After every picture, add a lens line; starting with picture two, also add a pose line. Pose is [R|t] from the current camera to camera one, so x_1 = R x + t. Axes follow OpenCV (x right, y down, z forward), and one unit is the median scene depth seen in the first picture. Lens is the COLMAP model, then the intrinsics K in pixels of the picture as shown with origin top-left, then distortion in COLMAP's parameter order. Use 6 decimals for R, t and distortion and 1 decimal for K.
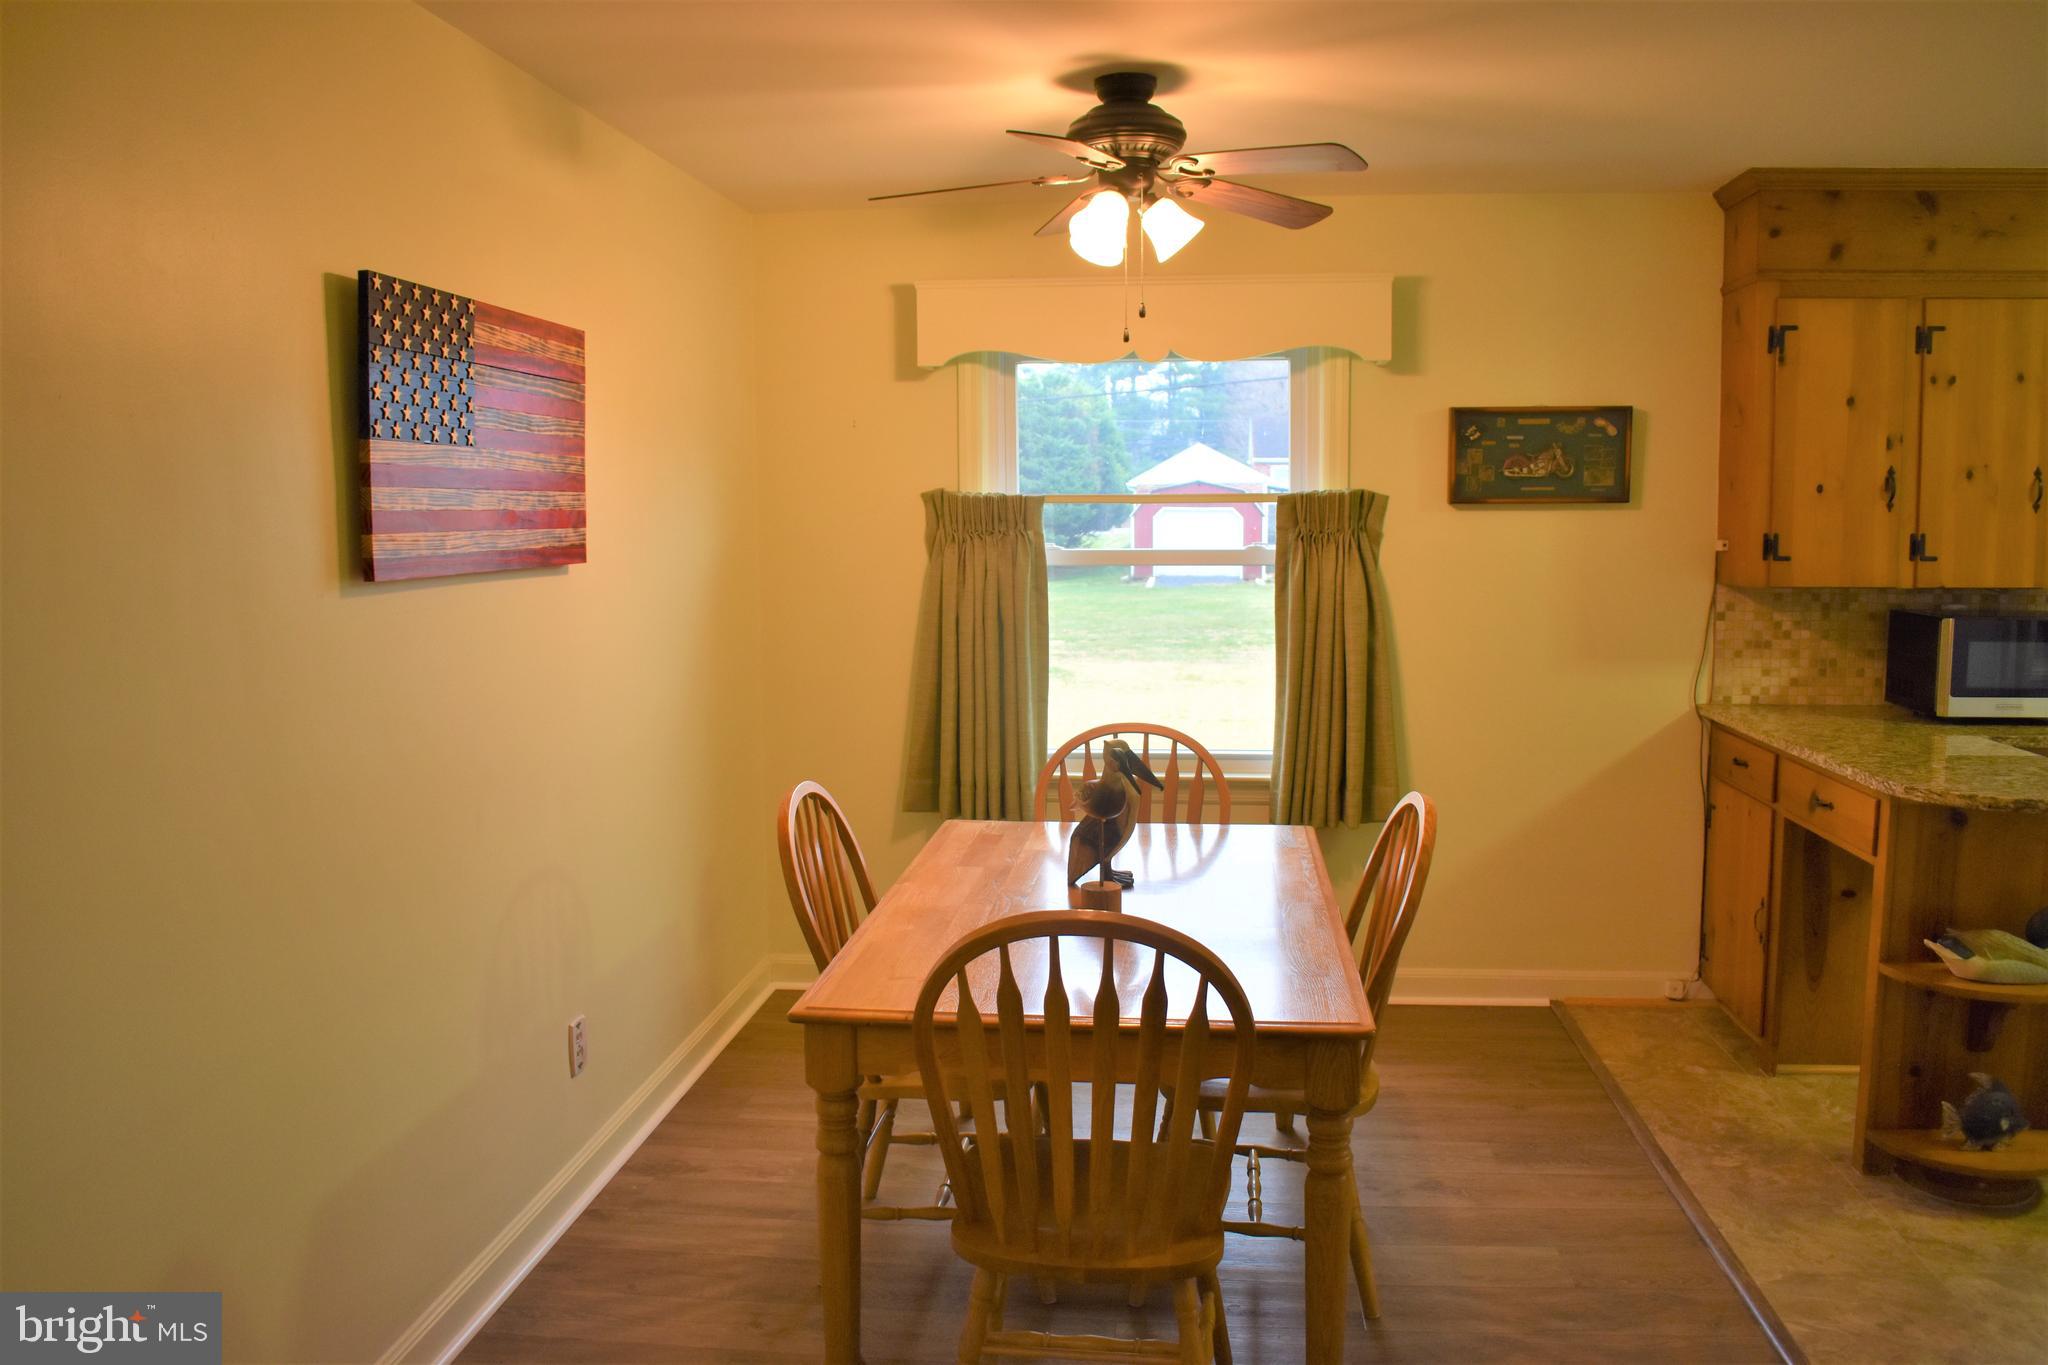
lens RADIAL K [[1601.0, 0, 1019.5], [0, 1601.0, 685.7], [0, 0, 1]] dist [-0.094176, 0.009142]
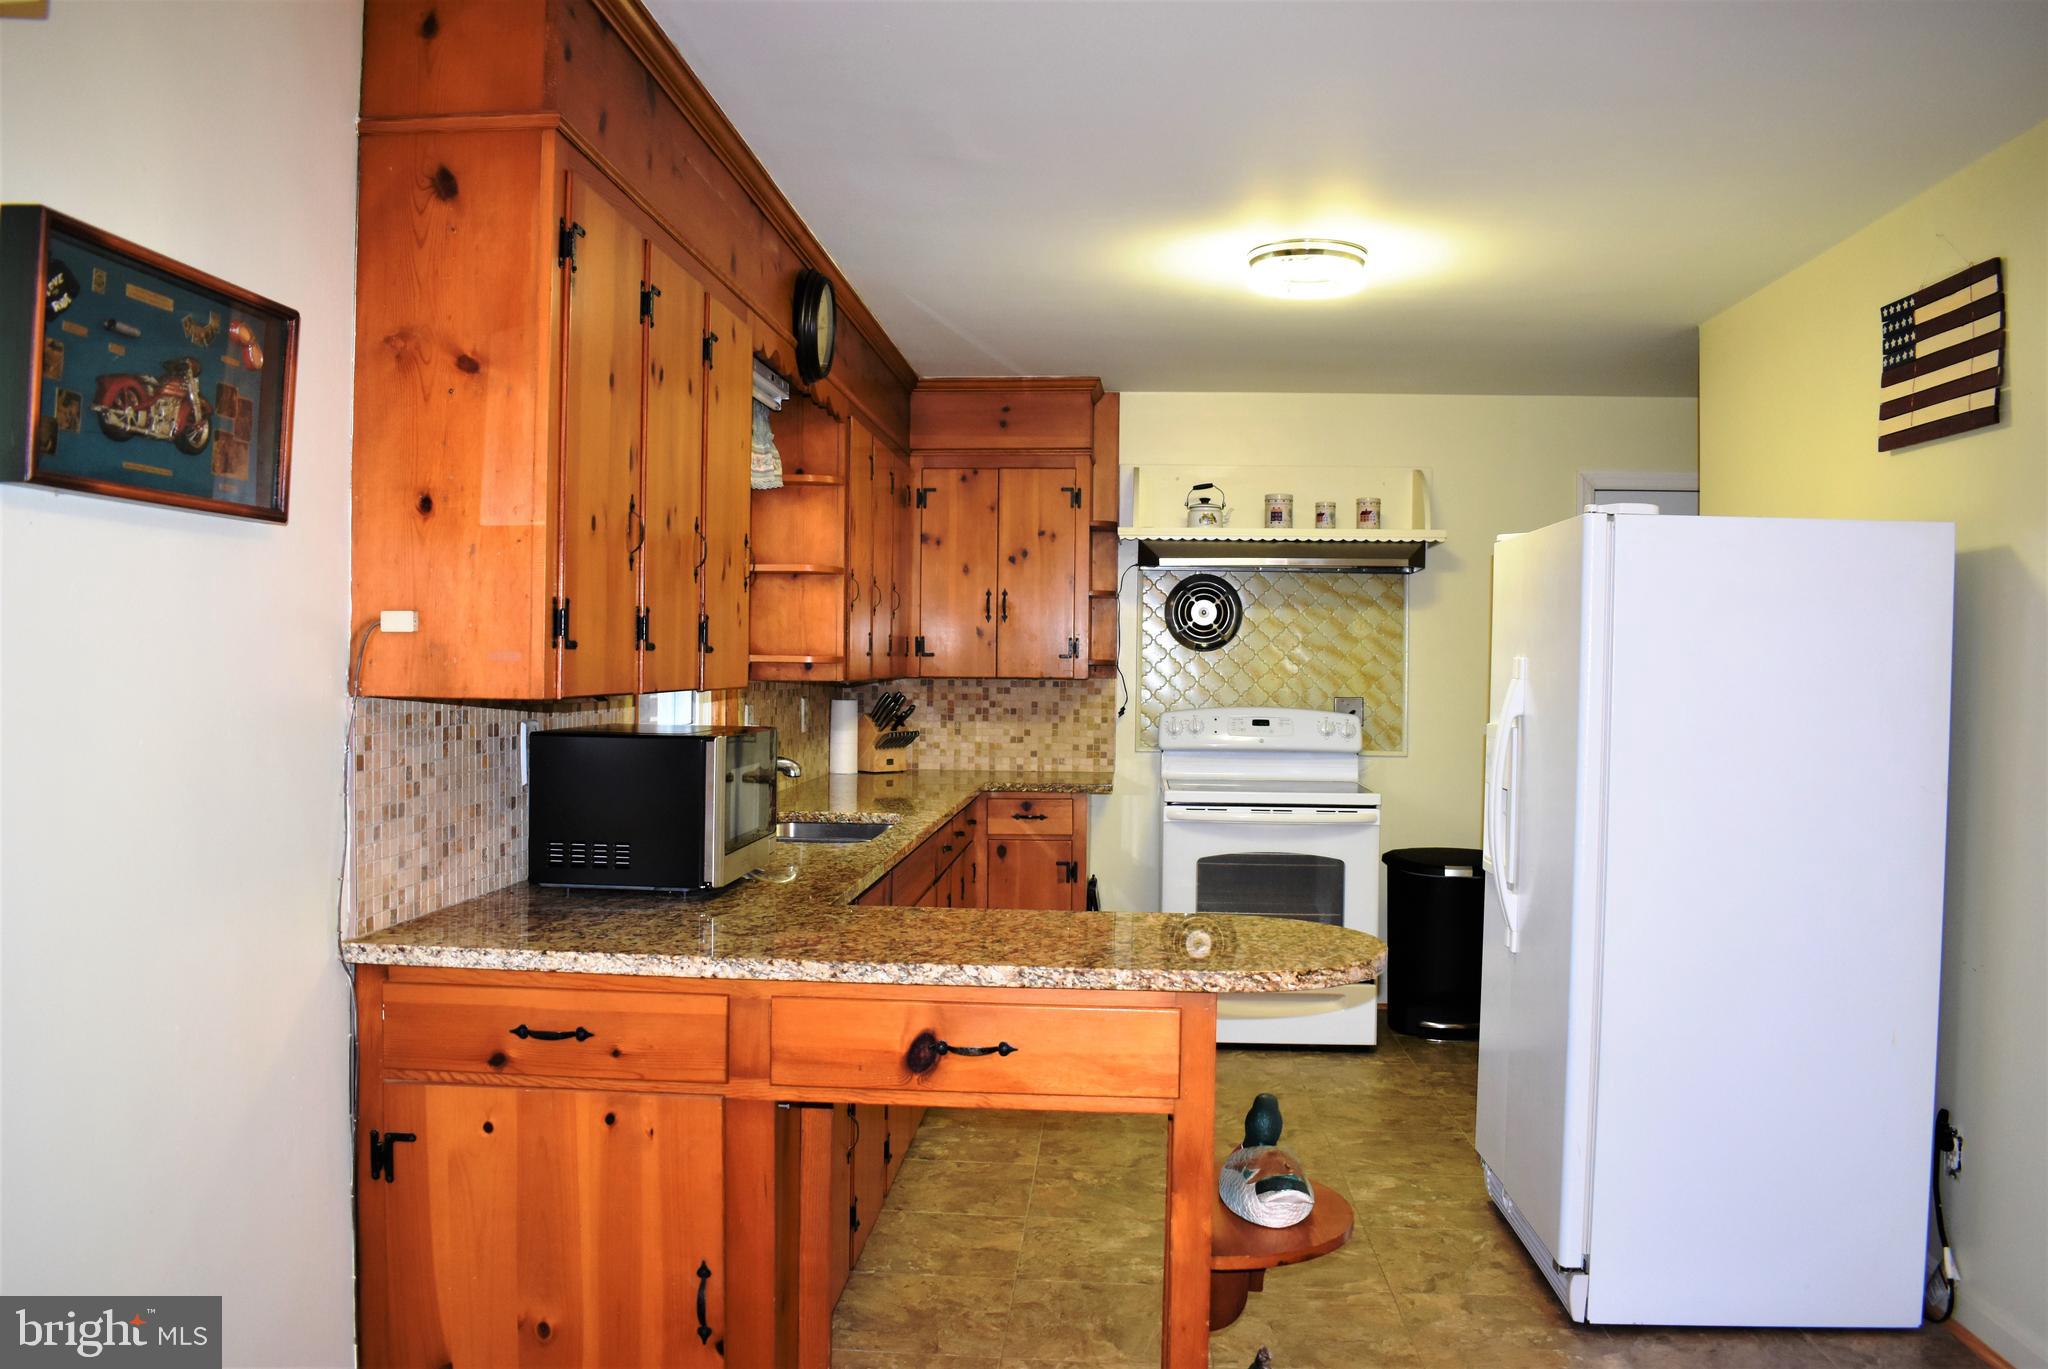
lens RADIAL K [[1601.0, 0, 1029.7], [0, 1601.0, 687.0], [0, 0, 1]] dist [-0.094176, 0.009142]
pose [[-0.046144, -0.008702, 0.998897, -0.070351], [0.097705, 0.995128, 0.013183, -0.054482], [-0.994145, 0.098205, -0.045069, 0.812198]]
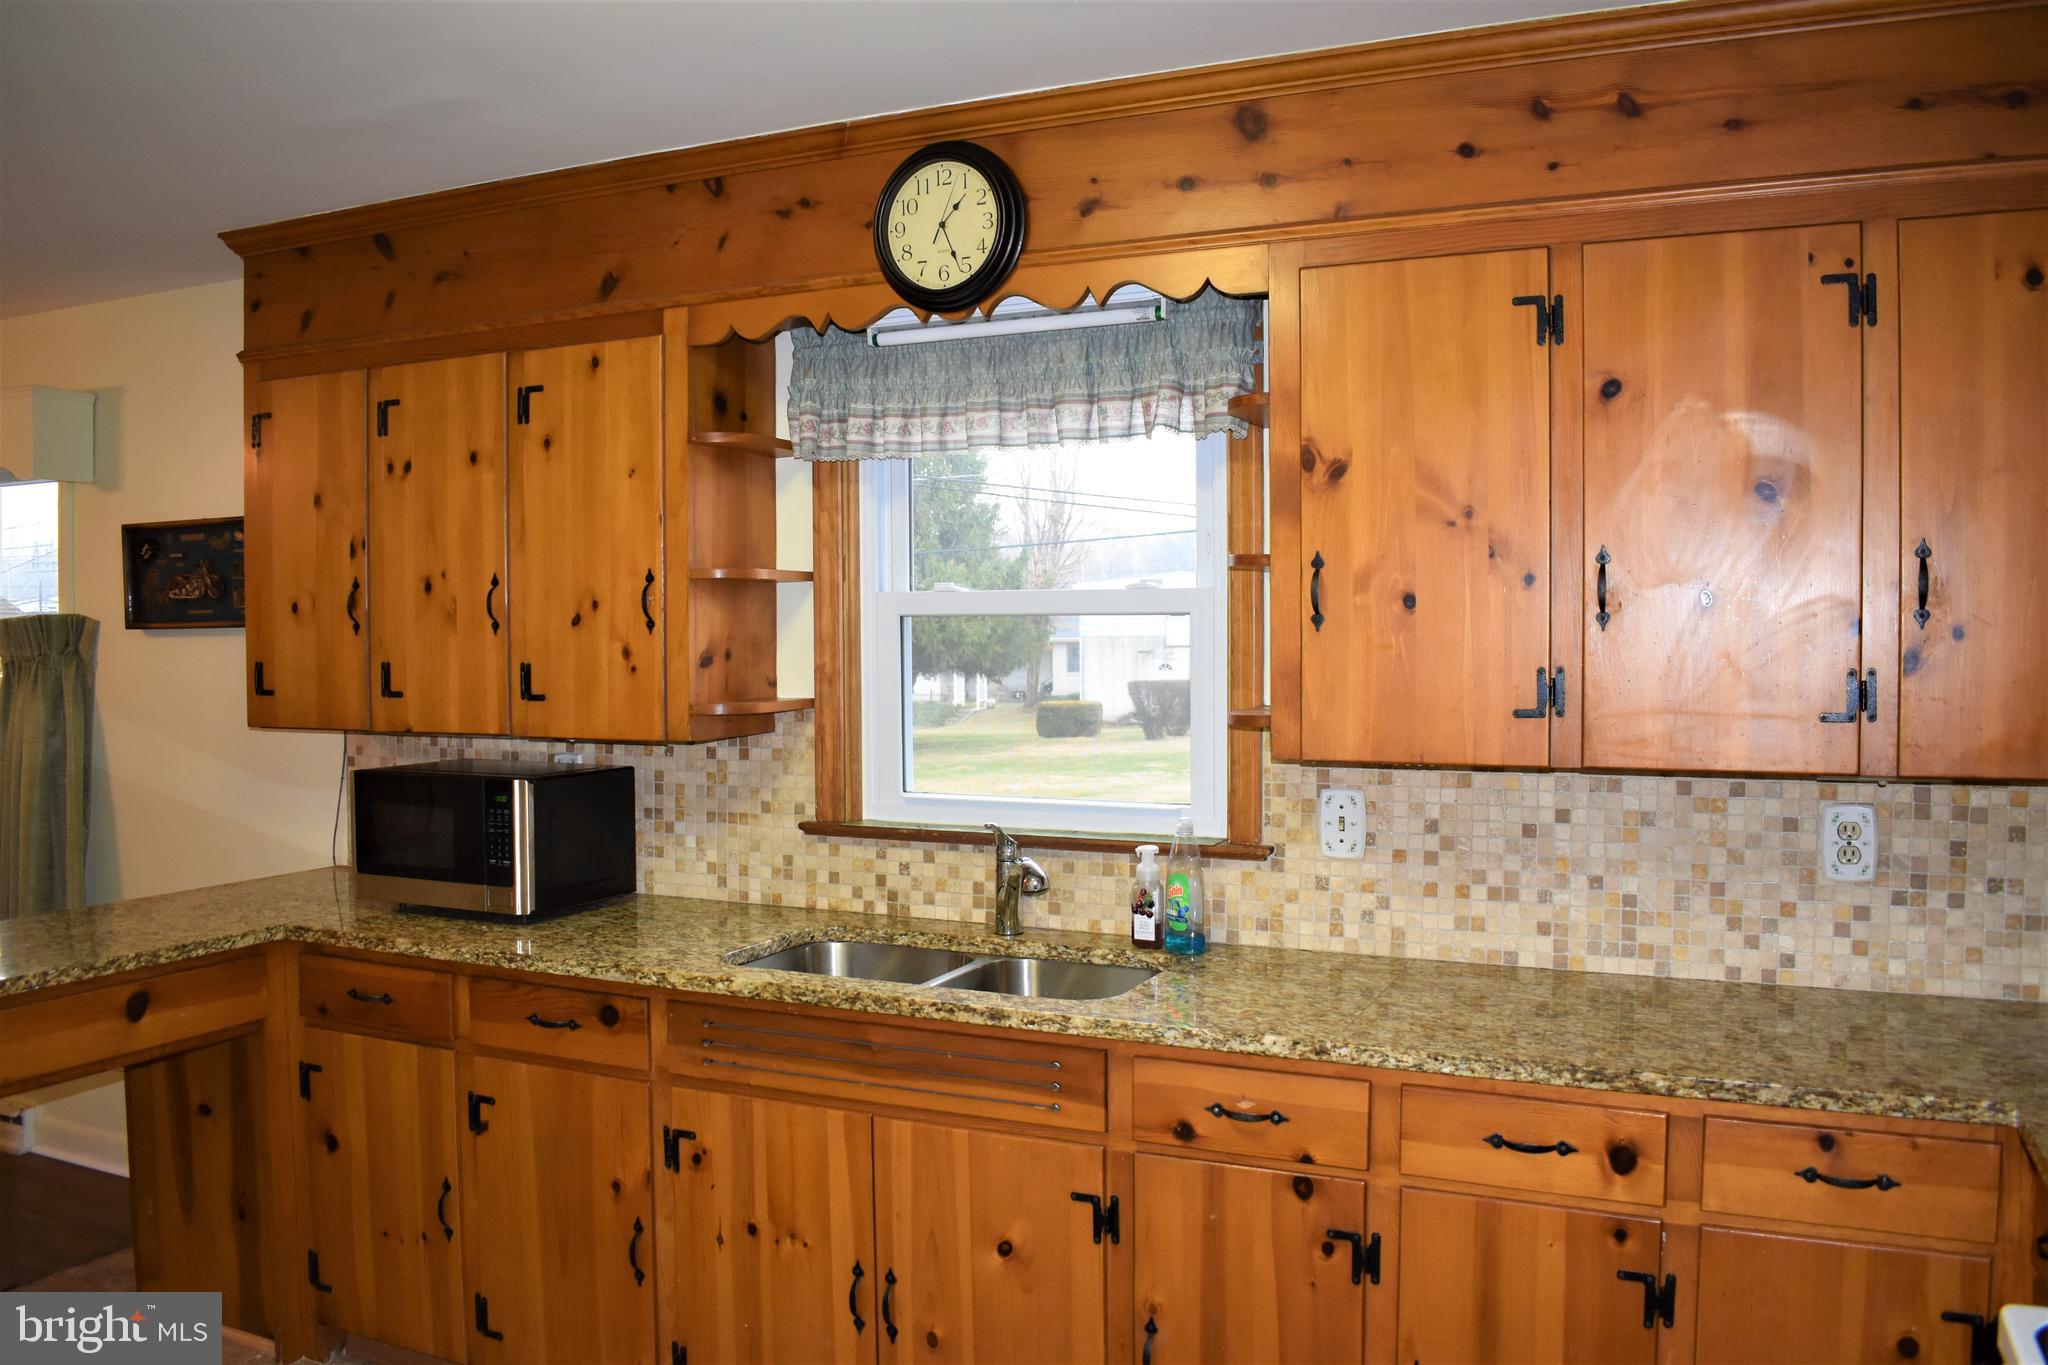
lens RADIAL K [[1601.0, 0, 1028.7], [0, 1601.0, 679.4], [0, 0, 1]] dist [-0.094176, 0.009142]
pose [[0.949804, 0.012537, -0.312594, 1.056266], [-0.037502, 0.996554, -0.073978, -0.039445], [0.310589, 0.081988, 0.947002, 0.319902]]
